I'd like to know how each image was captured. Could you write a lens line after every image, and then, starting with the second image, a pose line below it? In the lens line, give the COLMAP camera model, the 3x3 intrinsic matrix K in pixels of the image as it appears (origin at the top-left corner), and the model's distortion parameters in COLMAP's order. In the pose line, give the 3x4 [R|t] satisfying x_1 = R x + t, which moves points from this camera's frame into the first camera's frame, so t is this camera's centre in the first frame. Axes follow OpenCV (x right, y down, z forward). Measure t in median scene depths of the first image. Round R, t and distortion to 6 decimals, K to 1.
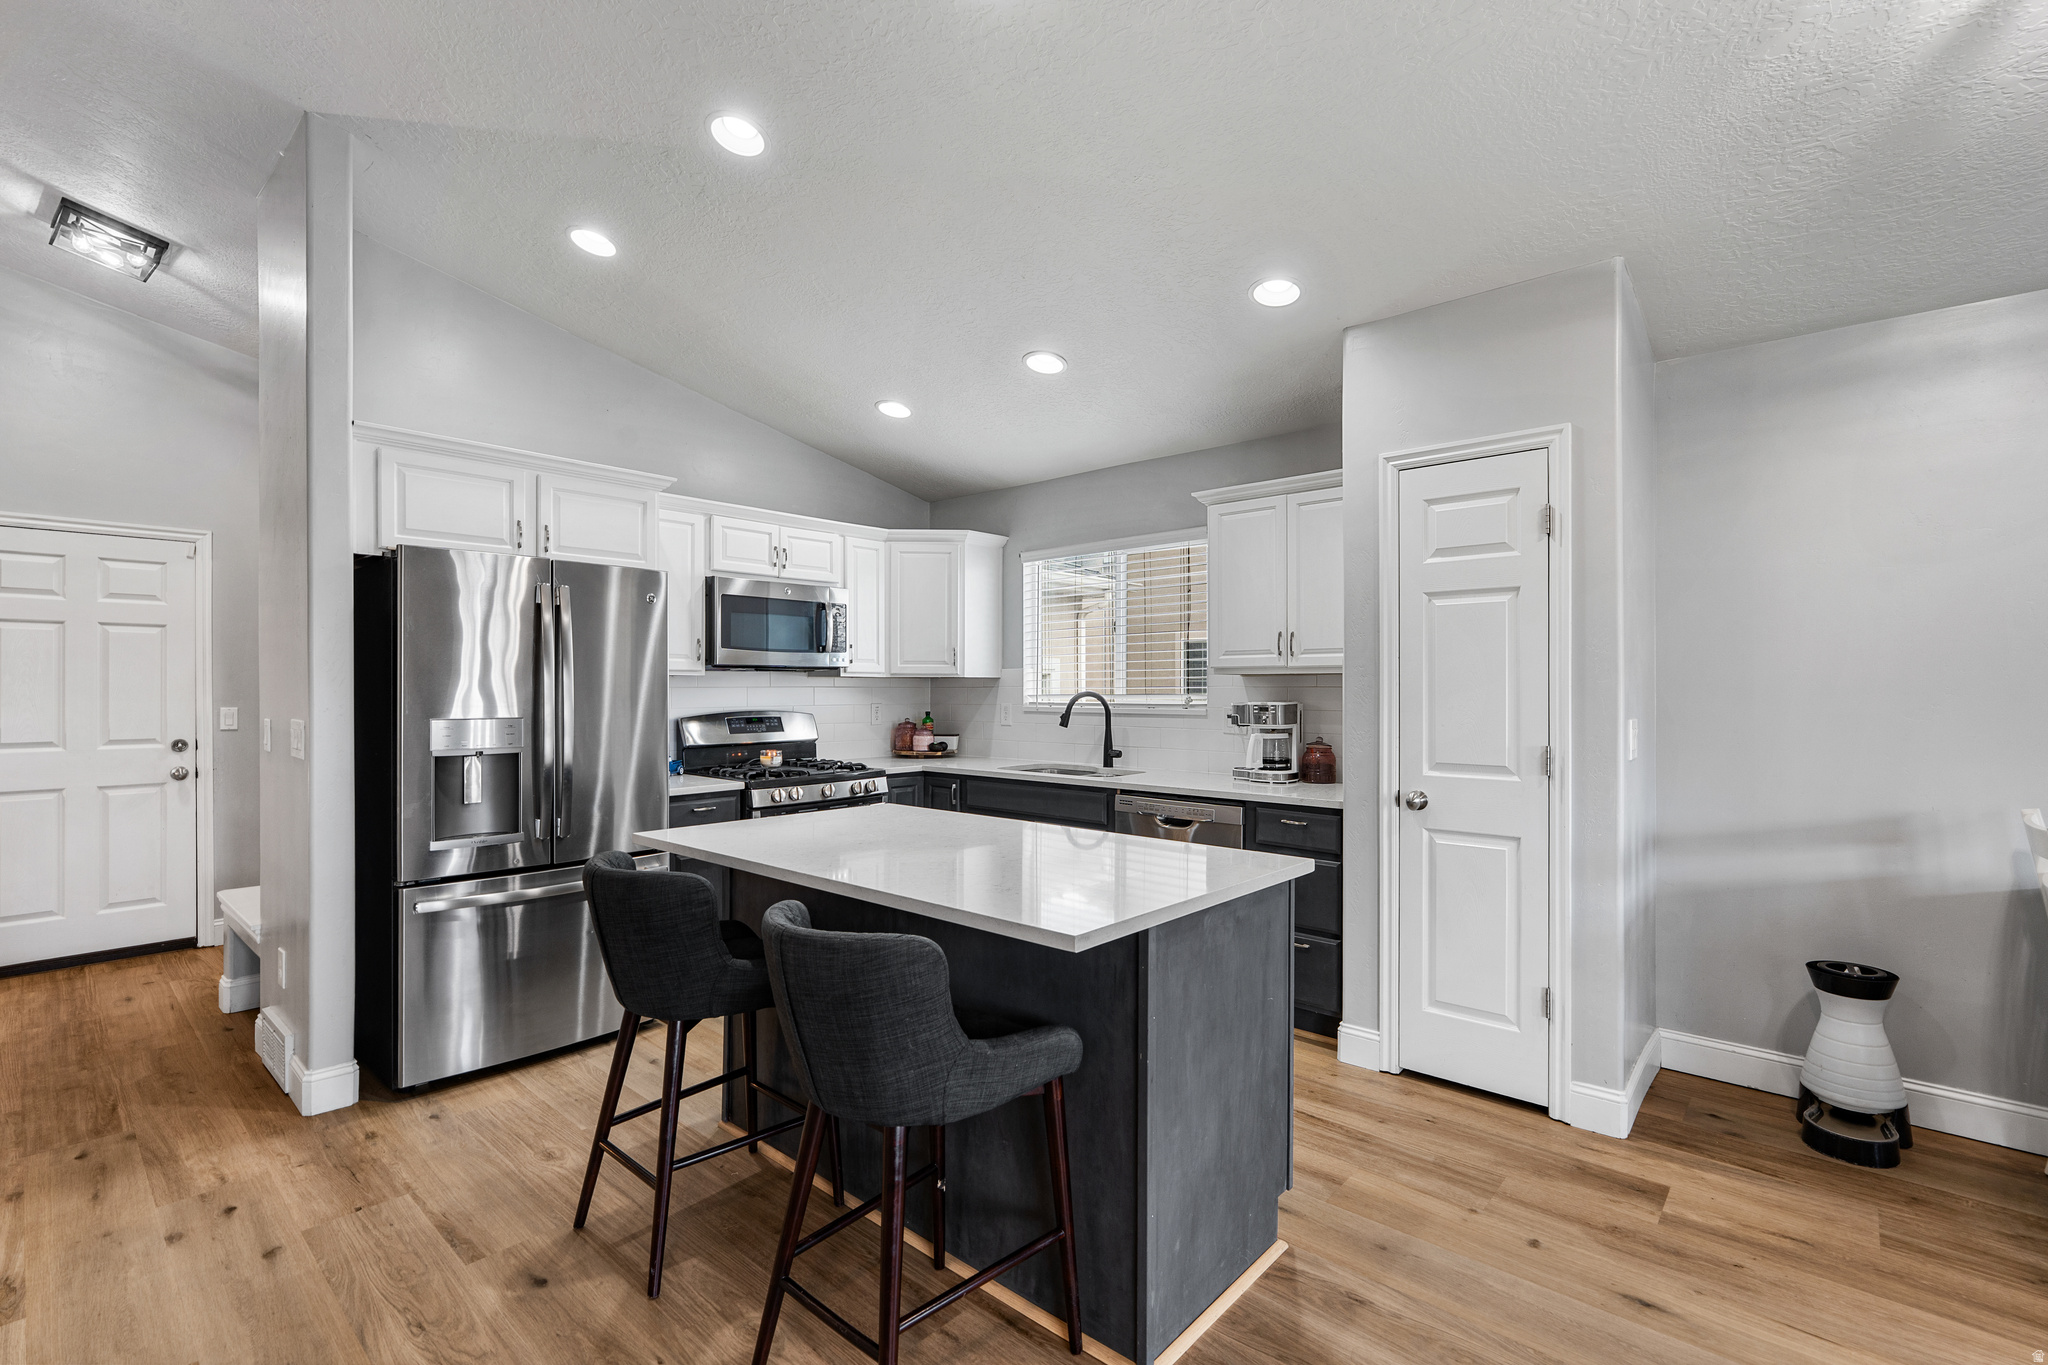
lens RADIAL K [[934.5, 0, 1022.3], [0, 934.5, 679.6], [0, 0, 1]] dist [-0.002846, 0.001821]
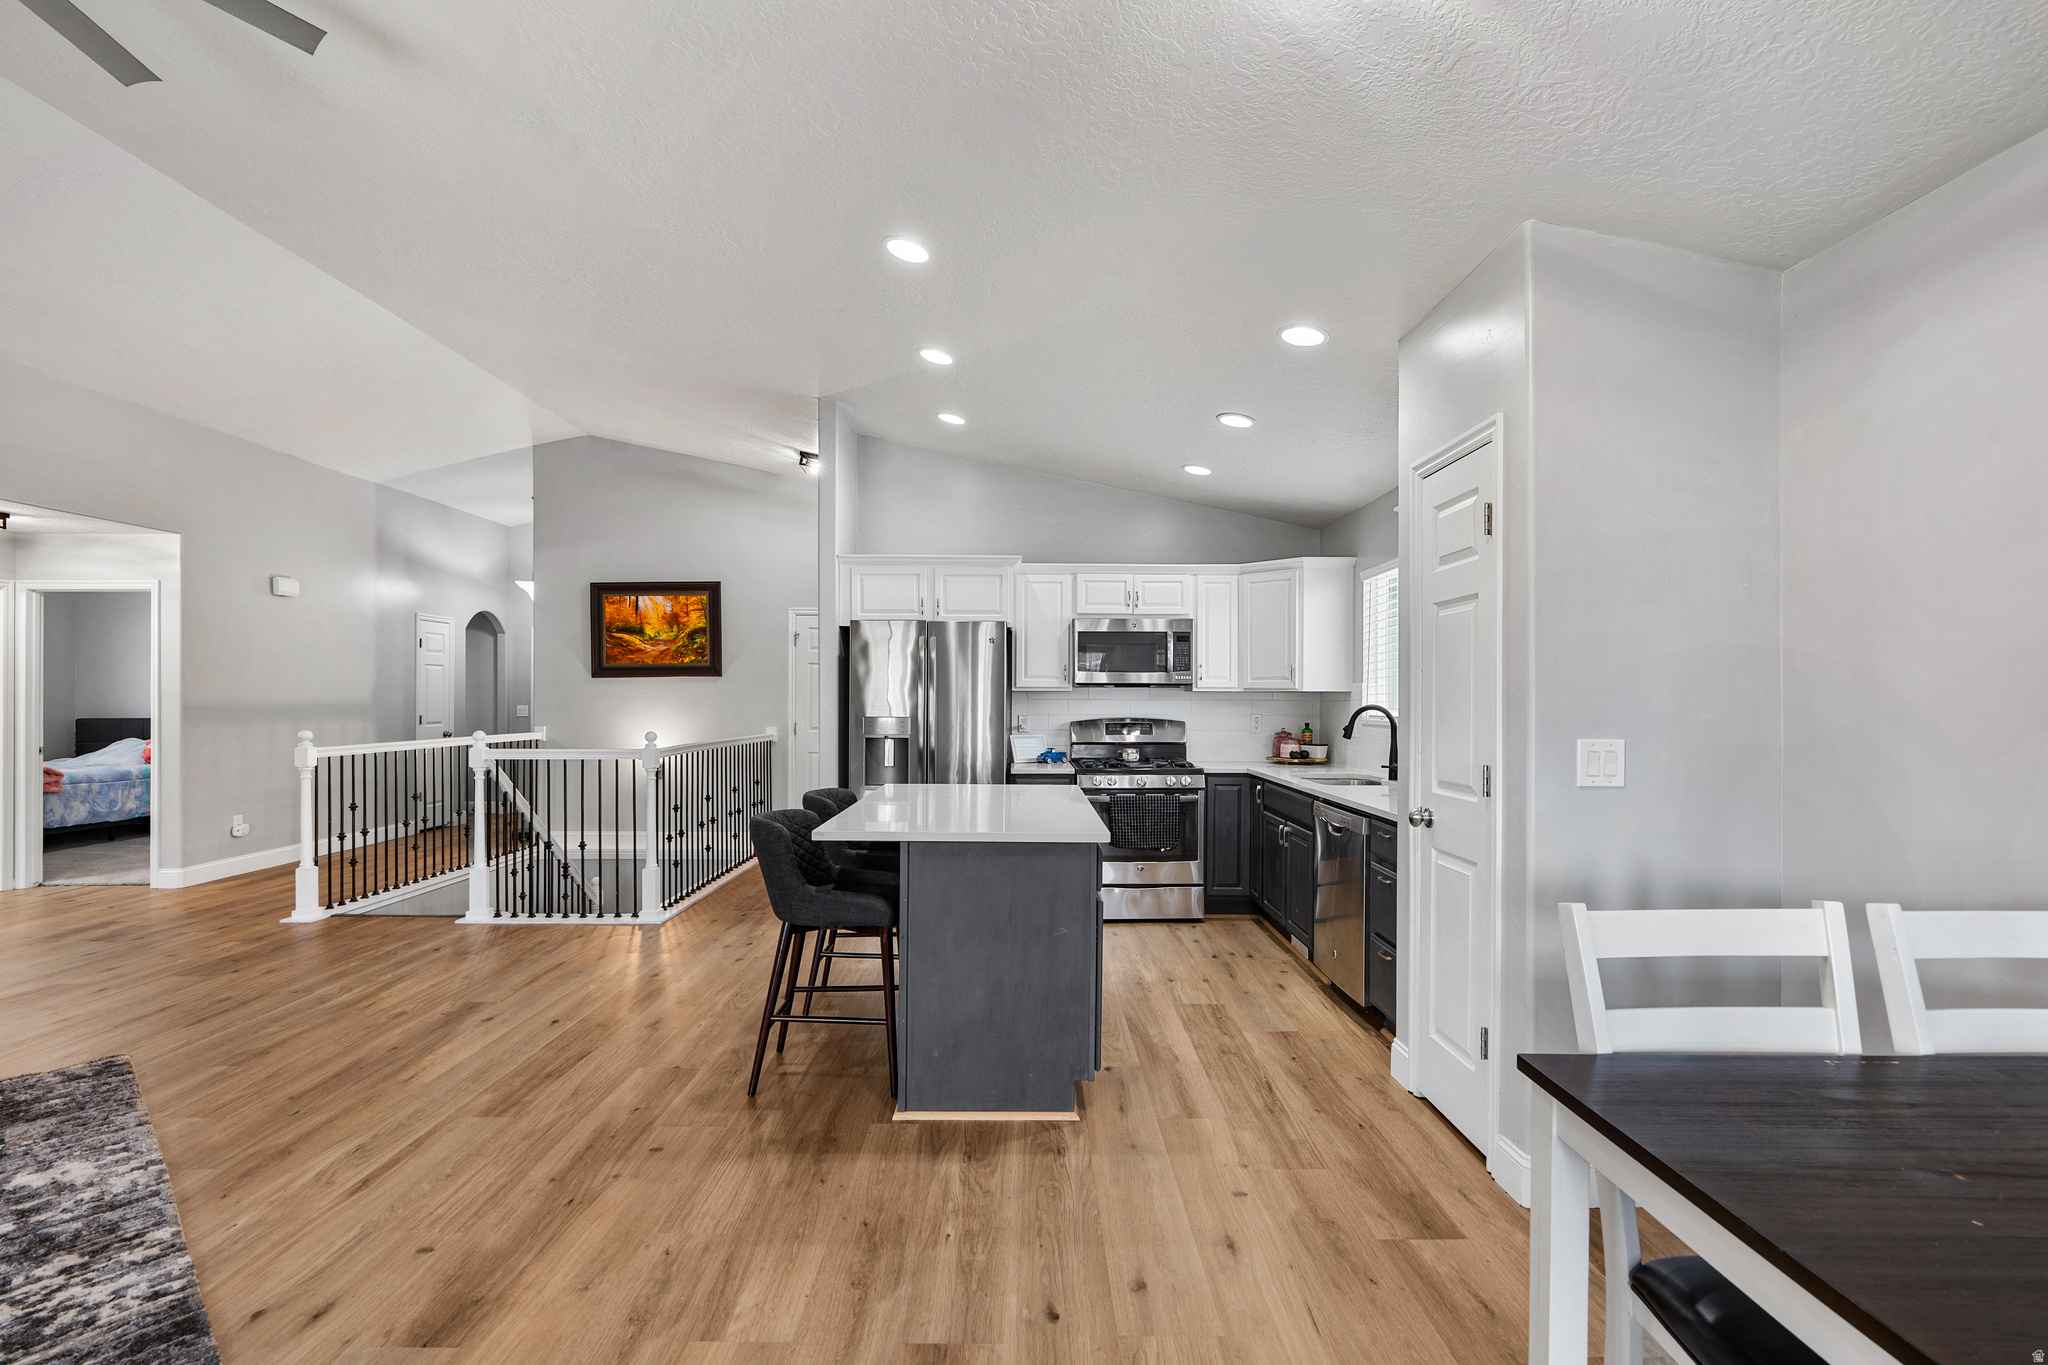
lens RADIAL K [[934.5, 0, 1013.2], [0, 934.5, 690.0], [0, 0, 1]] dist [-0.002846, 0.001821]
pose [[0.658300, -0.004360, -0.752743, 0.645108], [0.001049, 0.999988, -0.004874, 0.000746], [0.752755, 0.002419, 0.658297, 0.027317]]
